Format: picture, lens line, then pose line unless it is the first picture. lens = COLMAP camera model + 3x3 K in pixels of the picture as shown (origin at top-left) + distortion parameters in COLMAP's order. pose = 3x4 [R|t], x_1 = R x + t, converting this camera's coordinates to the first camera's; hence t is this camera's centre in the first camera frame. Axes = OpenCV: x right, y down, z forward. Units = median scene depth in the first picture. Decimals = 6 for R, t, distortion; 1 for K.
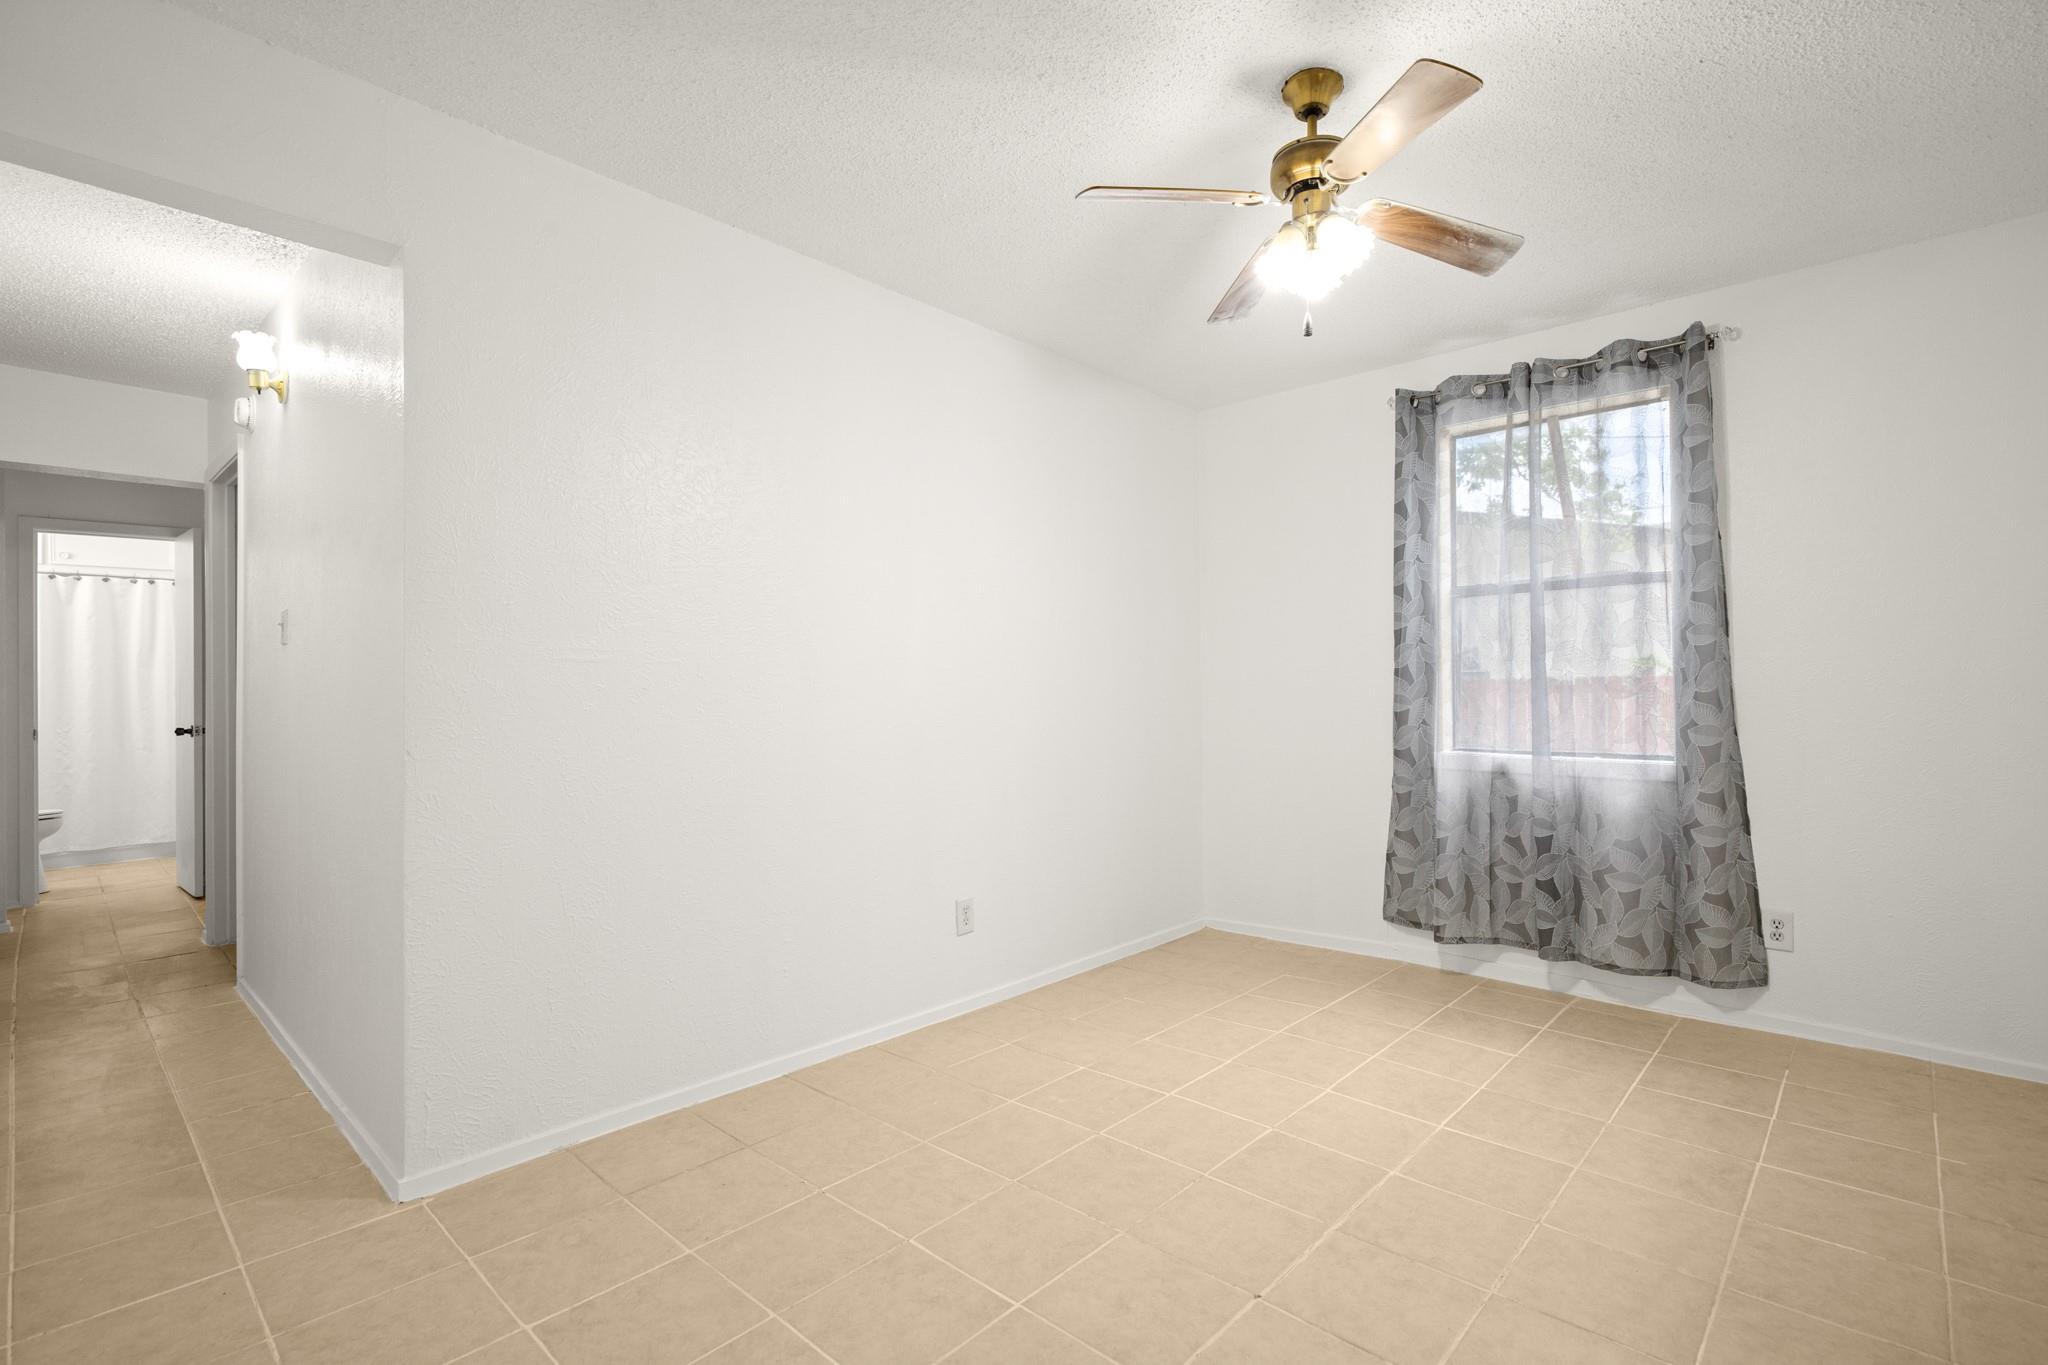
lens RADIAL K [[942.9, 0, 1041.7], [0, 942.9, 698.3], [0, 0, 1]] dist [0.001534, -0.000049]
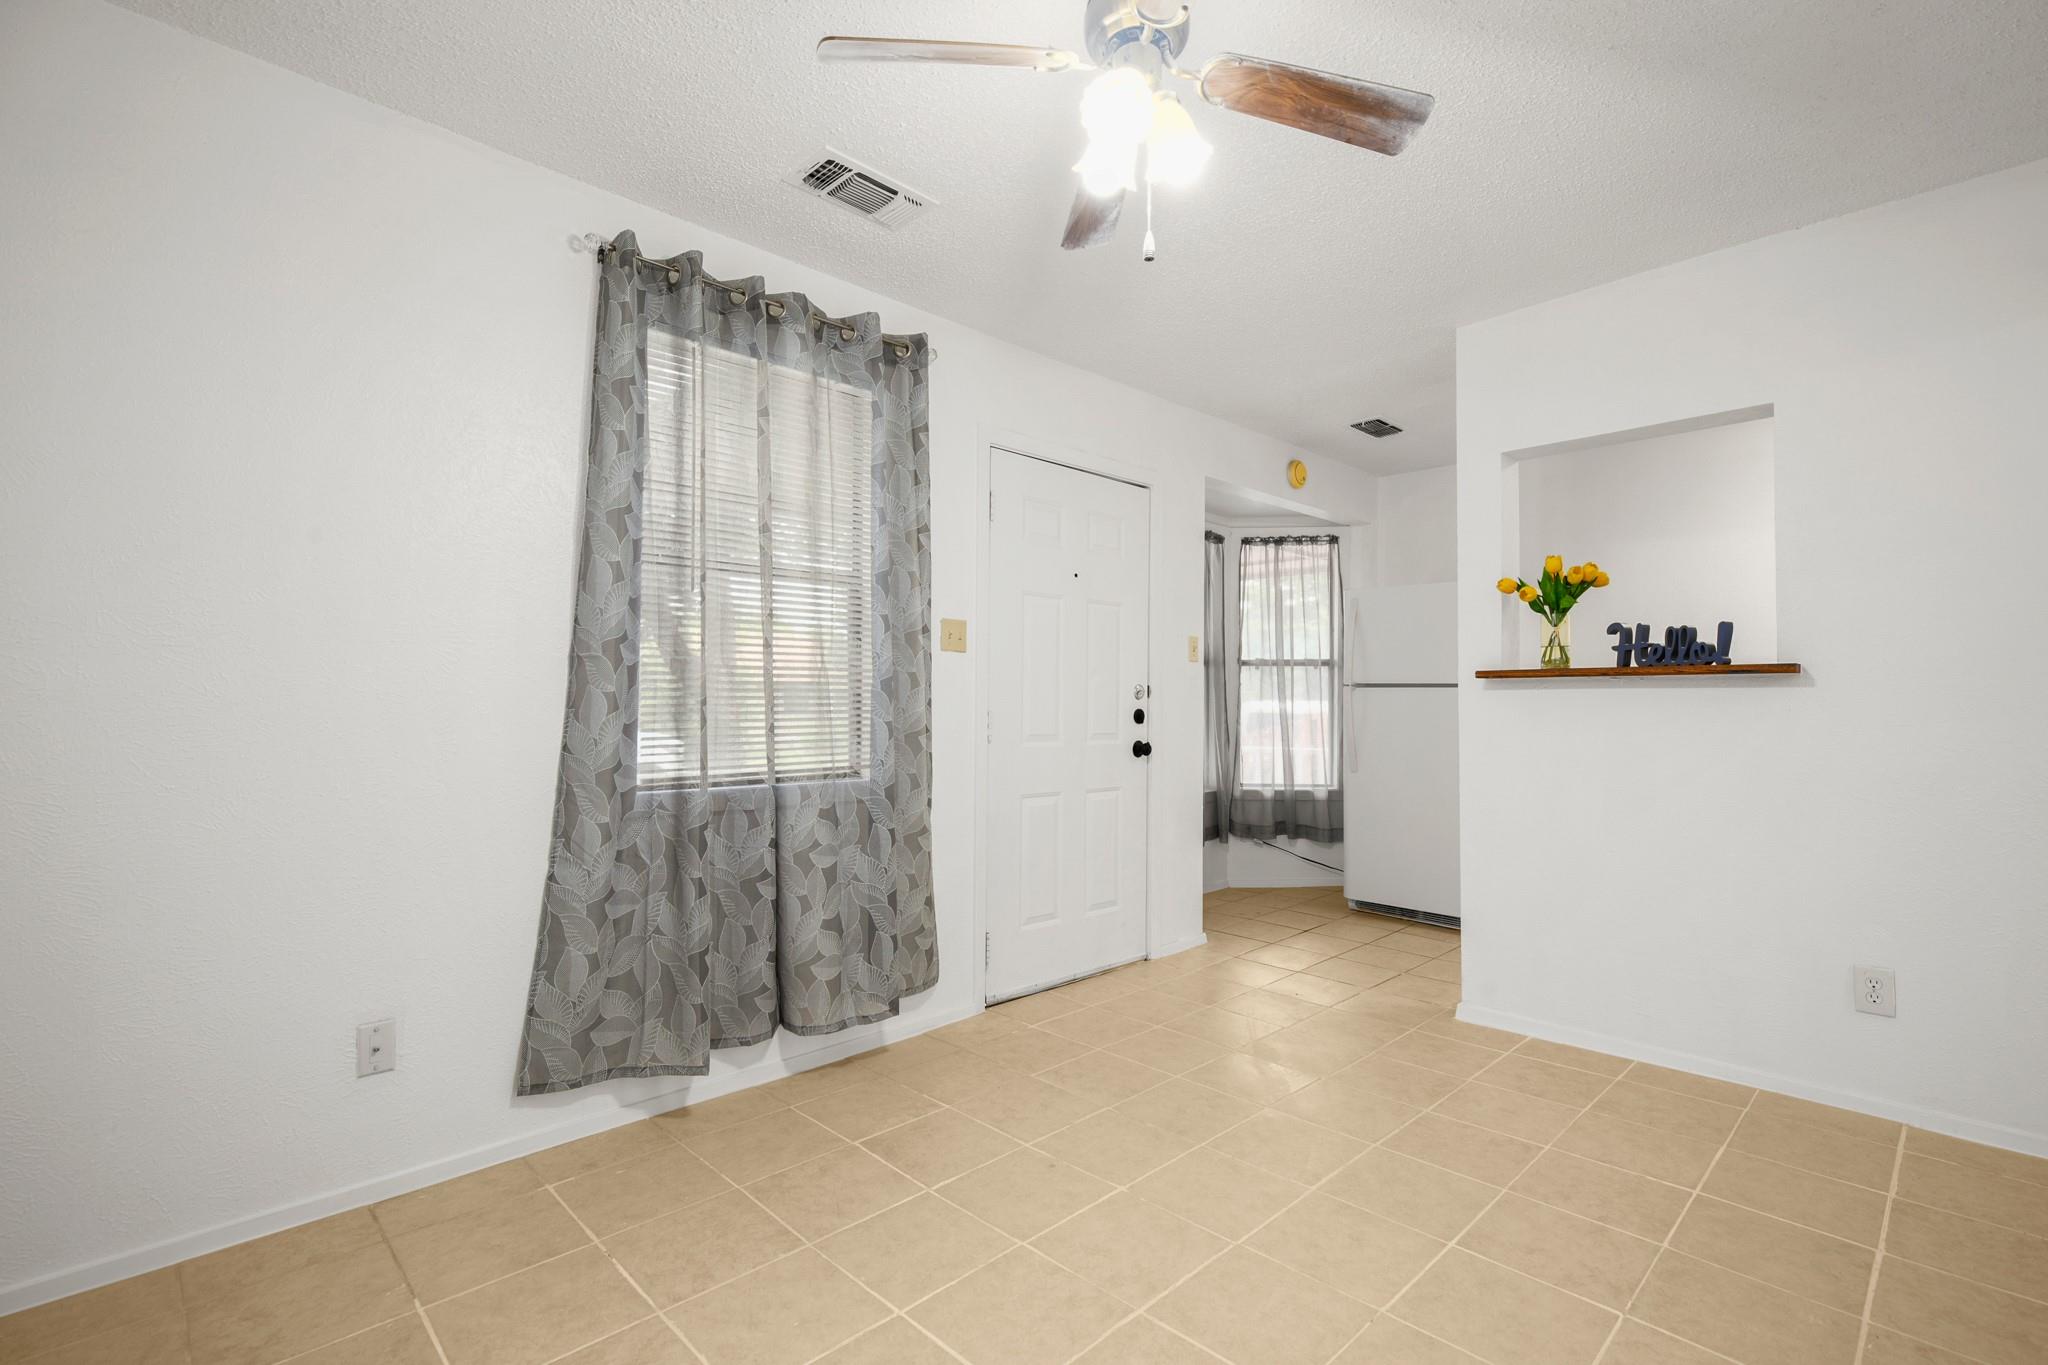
lens RADIAL K [[942.9, 0, 1041.7], [0, 942.9, 698.3], [0, 0, 1]] dist [0.001534, -0.000049]
pose [[-0.999081, 0.001178, 0.042839, 0.222936], [0.001086, 0.999997, -0.002159, -0.006050], [-0.042842, -0.002111, -0.999080, 1.151374]]
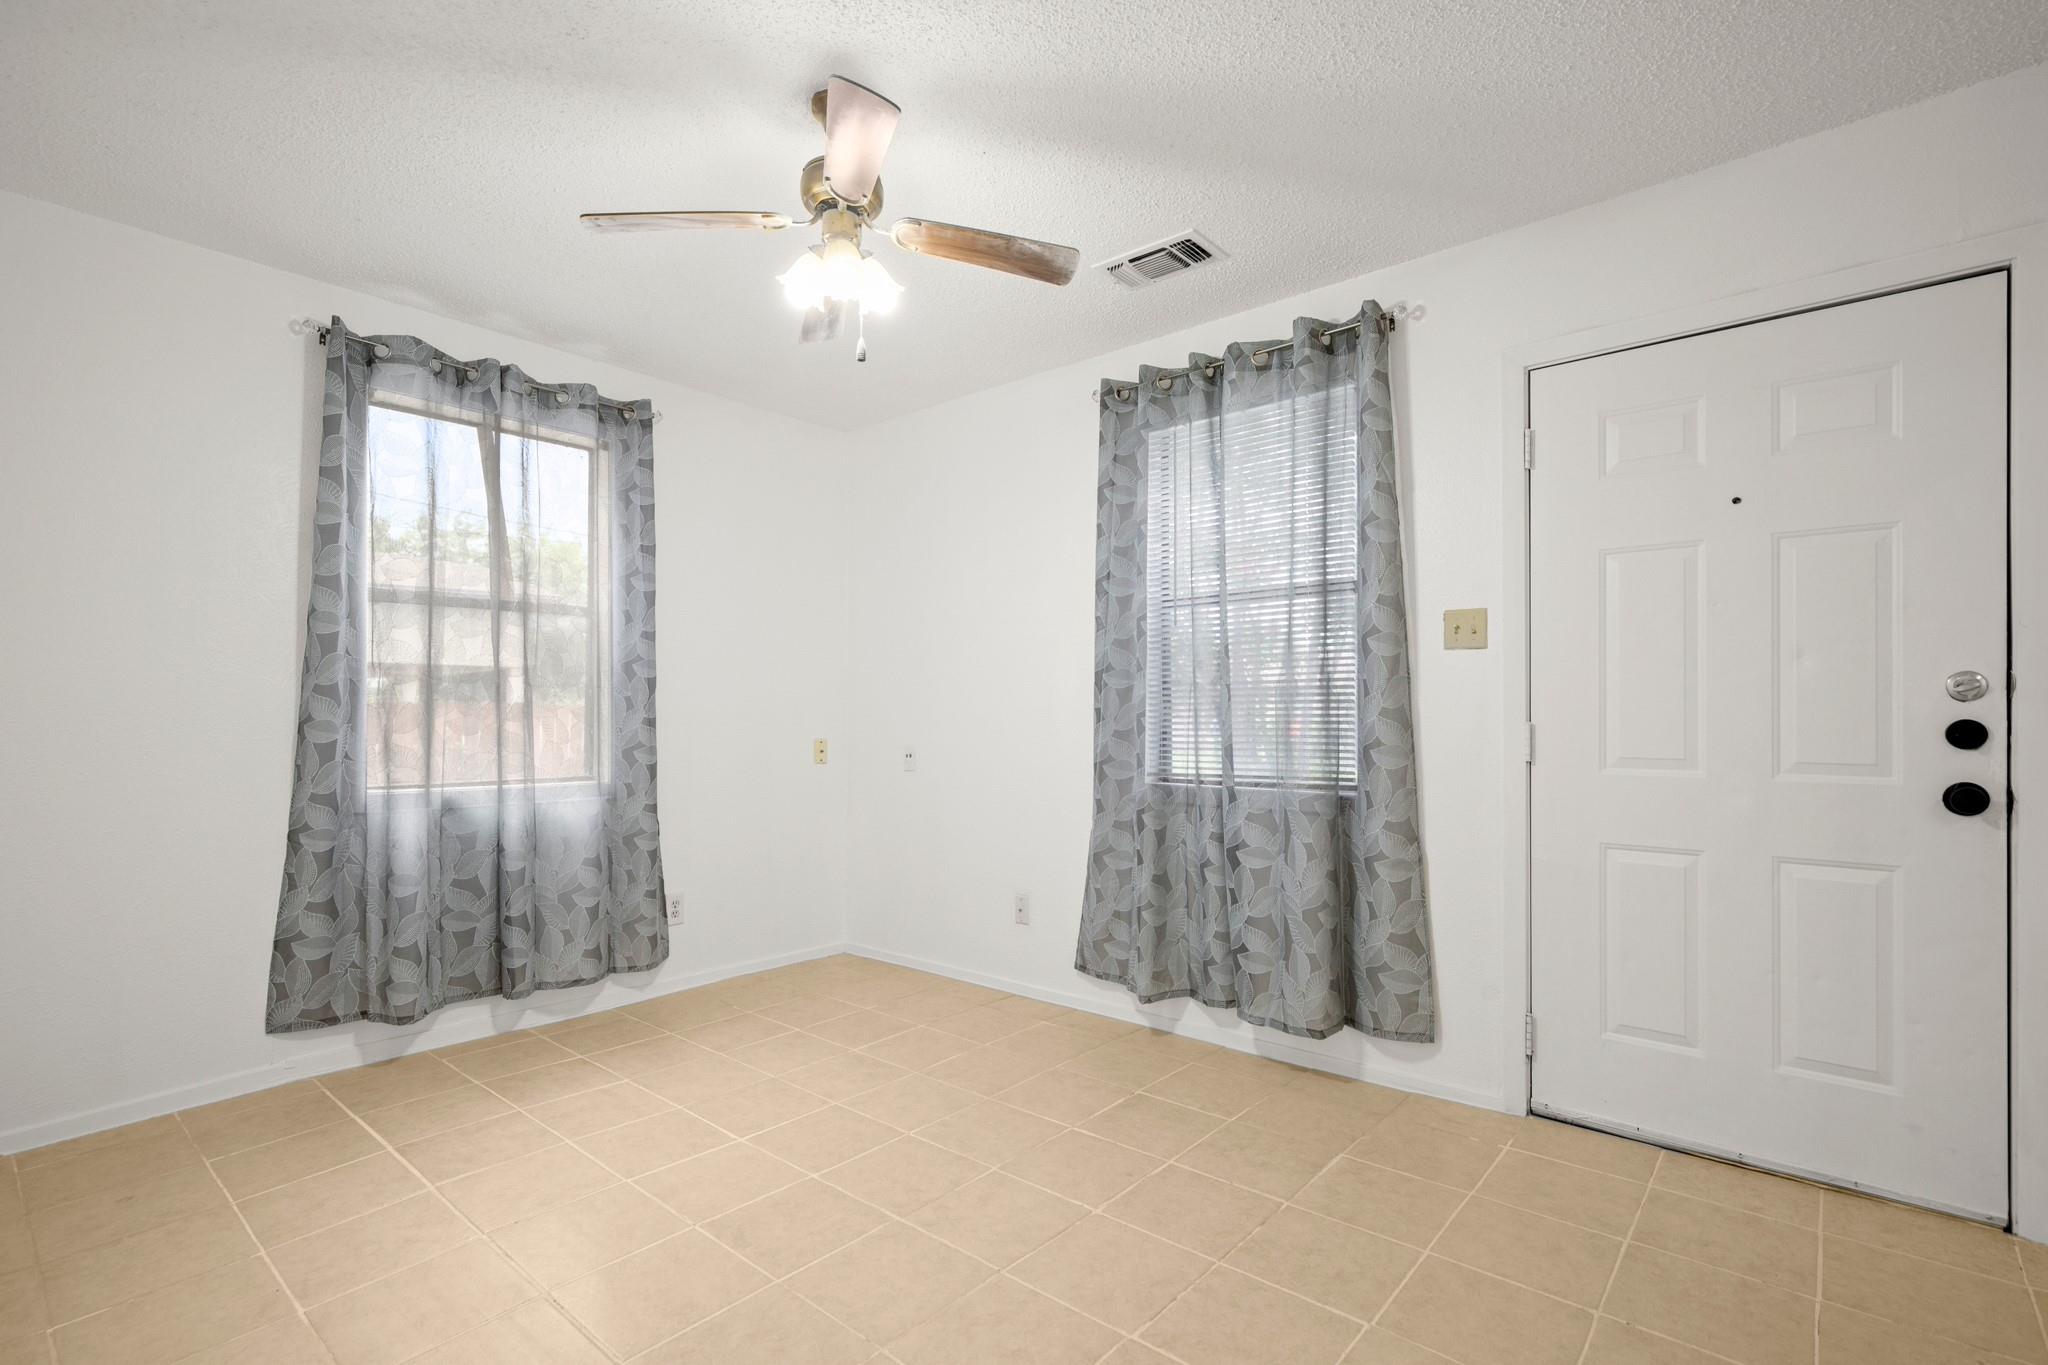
lens RADIAL K [[950.0, 0, 1045.0], [0, 950.0, 718.1], [0, 0, 1]] dist [-0.001585, -0.000258]
pose [[-0.043117, 0.003841, 0.999063, -0.467270], [0.007557, 0.999965, -0.003518, 0.001931], [-0.999041, 0.007398, -0.043144, 0.534364]]
